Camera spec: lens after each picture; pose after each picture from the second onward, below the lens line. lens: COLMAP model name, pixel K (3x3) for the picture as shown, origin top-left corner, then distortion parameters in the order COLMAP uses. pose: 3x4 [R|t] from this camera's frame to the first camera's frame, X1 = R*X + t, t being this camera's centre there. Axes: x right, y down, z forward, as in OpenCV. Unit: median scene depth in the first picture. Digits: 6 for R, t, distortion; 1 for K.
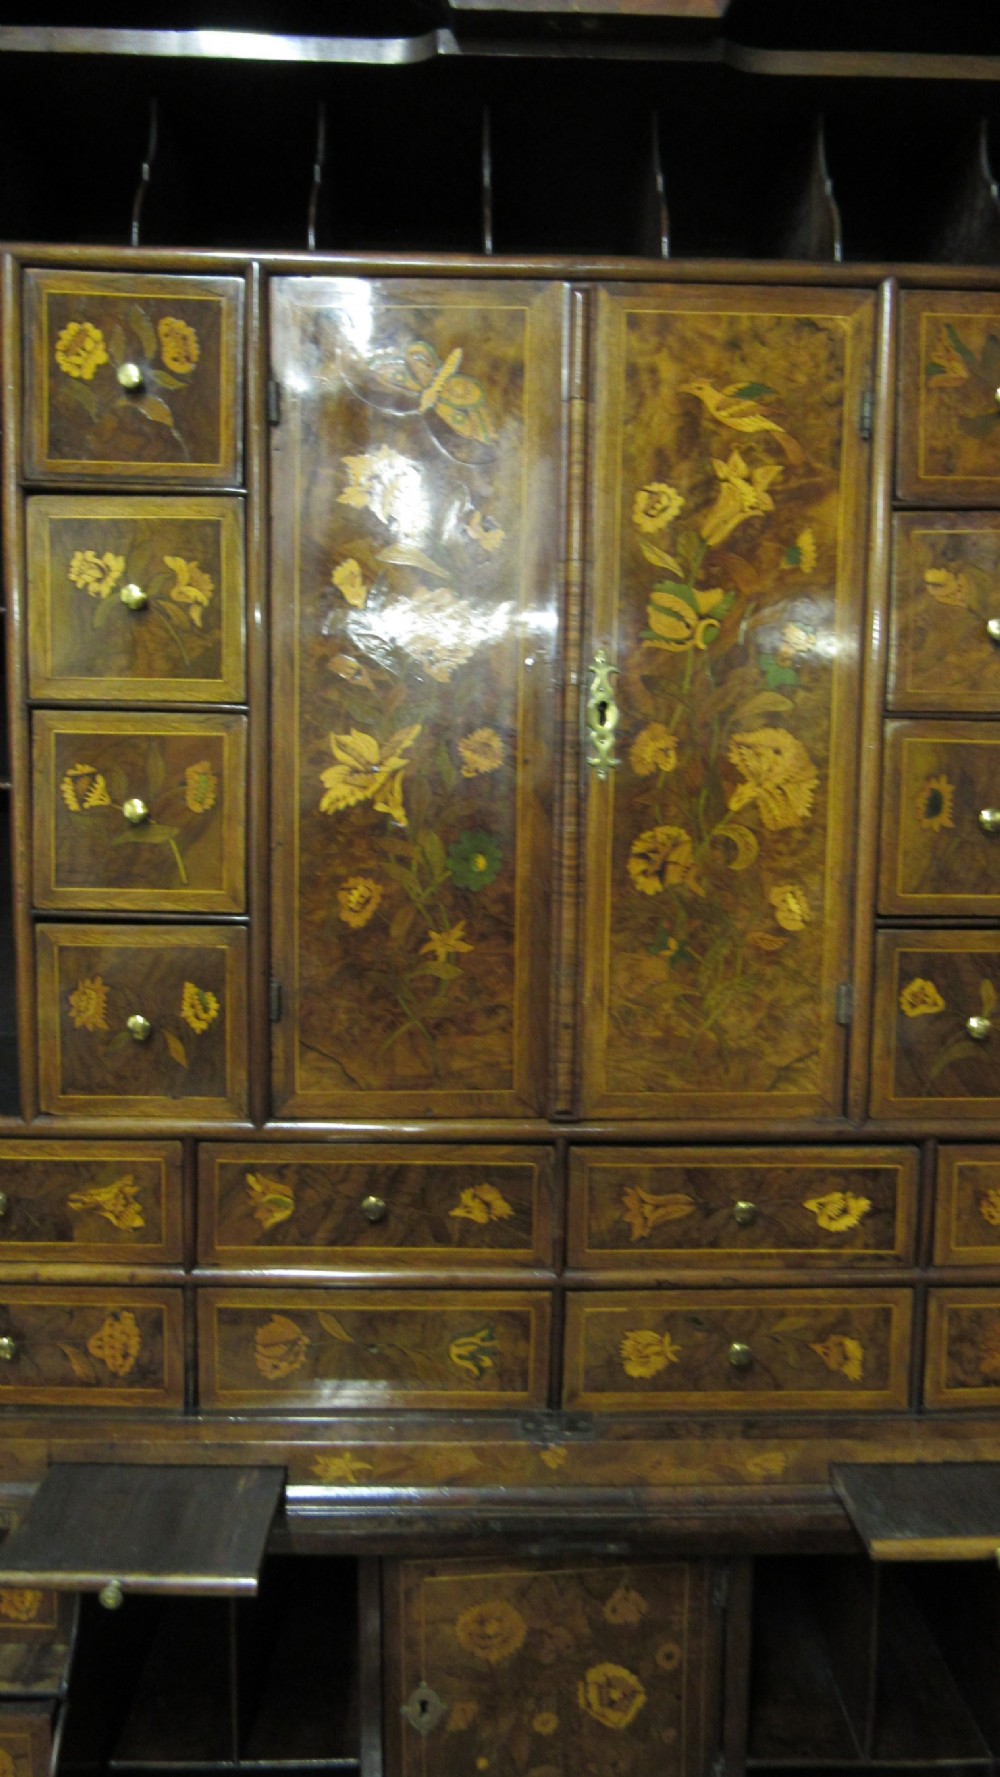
lens RADIAL K [[1240.9, 0, 503.0], [0, 1240.9, 917.7], [0, 0, 1]] dist [-0.037561, 0.024428]
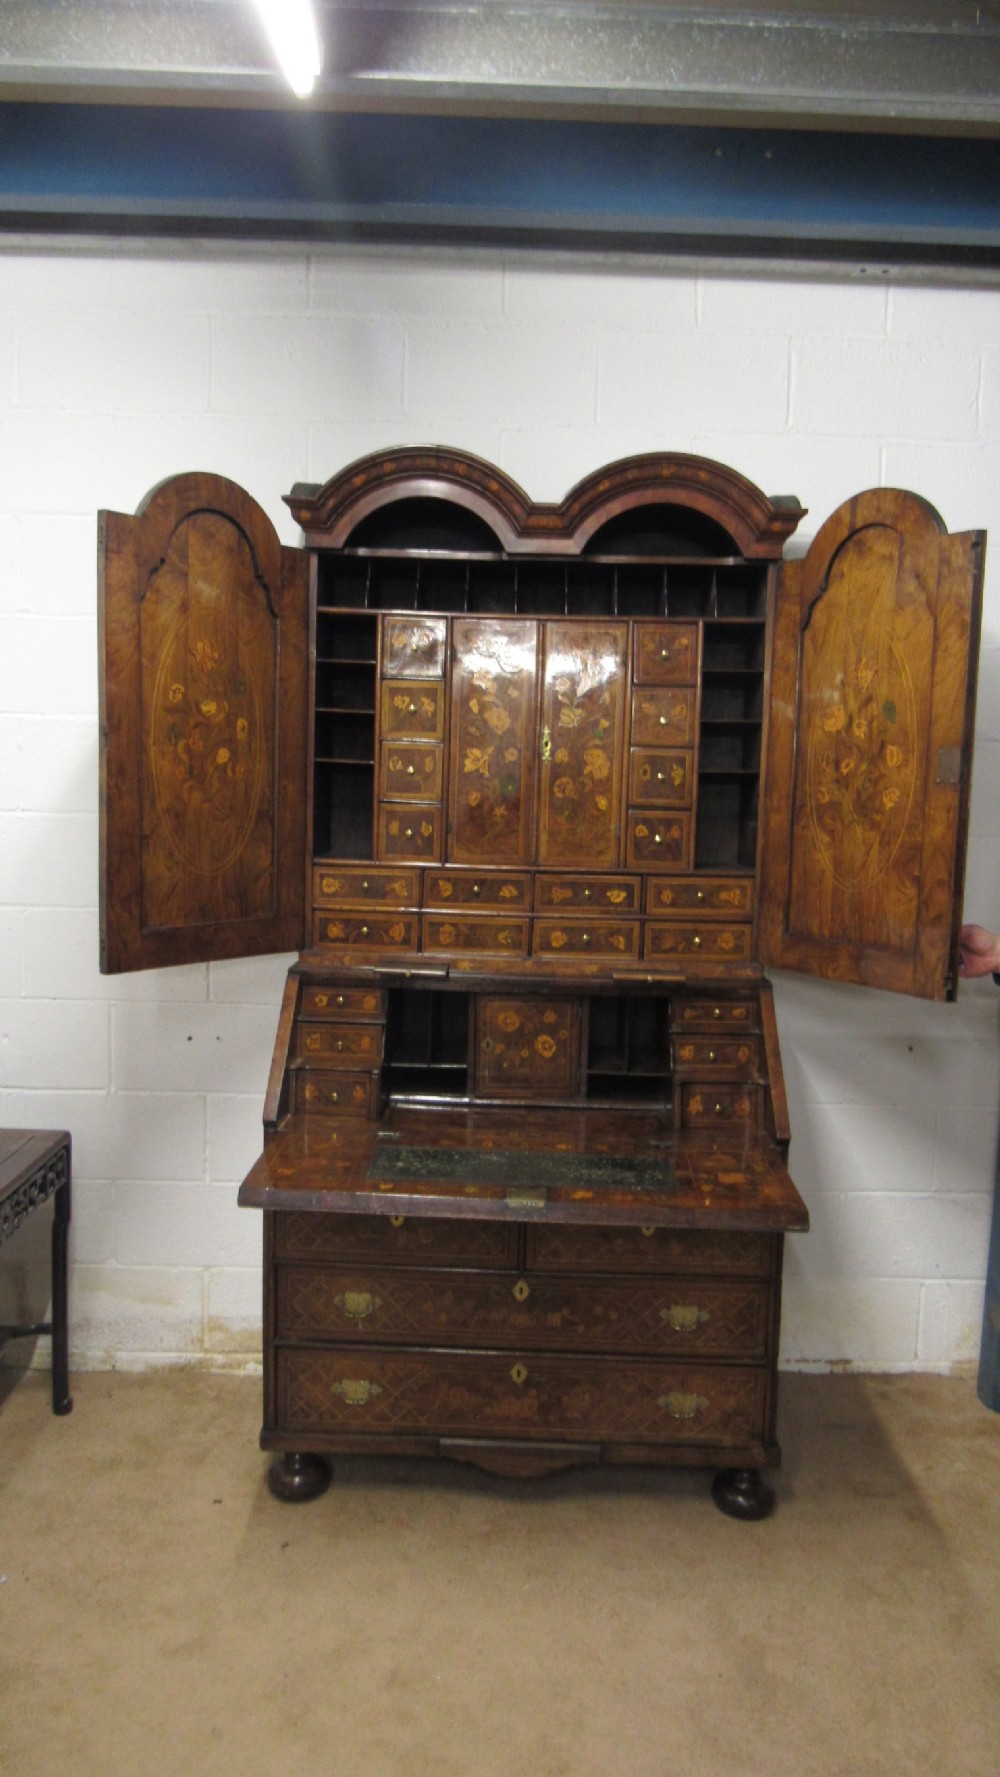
lens RADIAL K [[1240.9, 0, 528.7], [0, 1240.9, 929.5], [0, 0, 1]] dist [-0.037561, 0.024428]
pose [[0.999515, 0.020305, -0.023598, 0.117810], [-0.020359, 0.999791, -0.002065, 0.342367], [0.023551, 0.002545, 0.999719, -2.341059]]
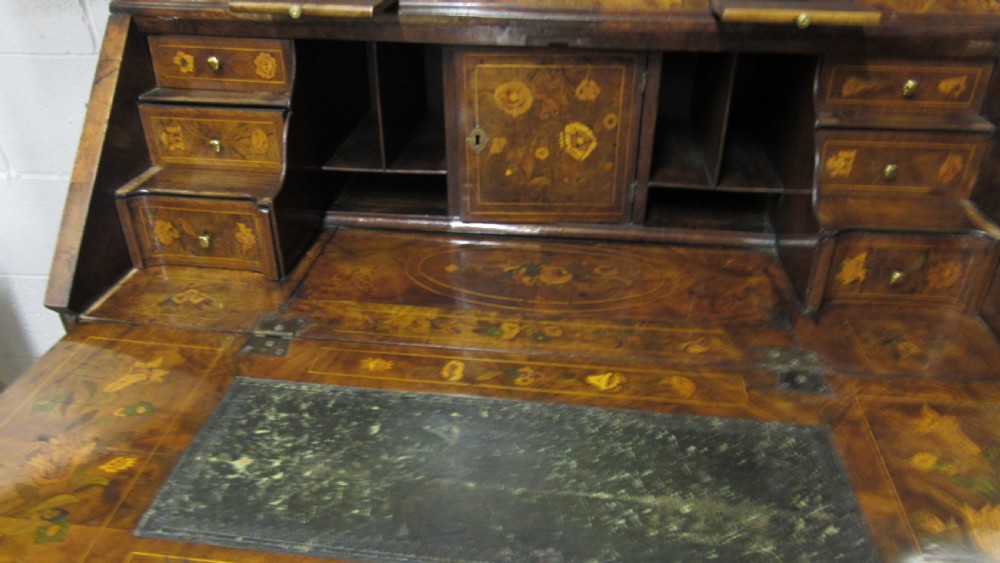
lens RADIAL K [[698.3, 0, 500.1], [0, 698.3, 283.5], [0, 0, 1]] dist [-0.037561, 0.024428]
pose [[0.991762, 0.059639, -0.113360, 0.106731], [-0.007510, 0.910546, 0.413340, 0.404619], [0.127871, -0.409084, 0.903493, -0.061975]]
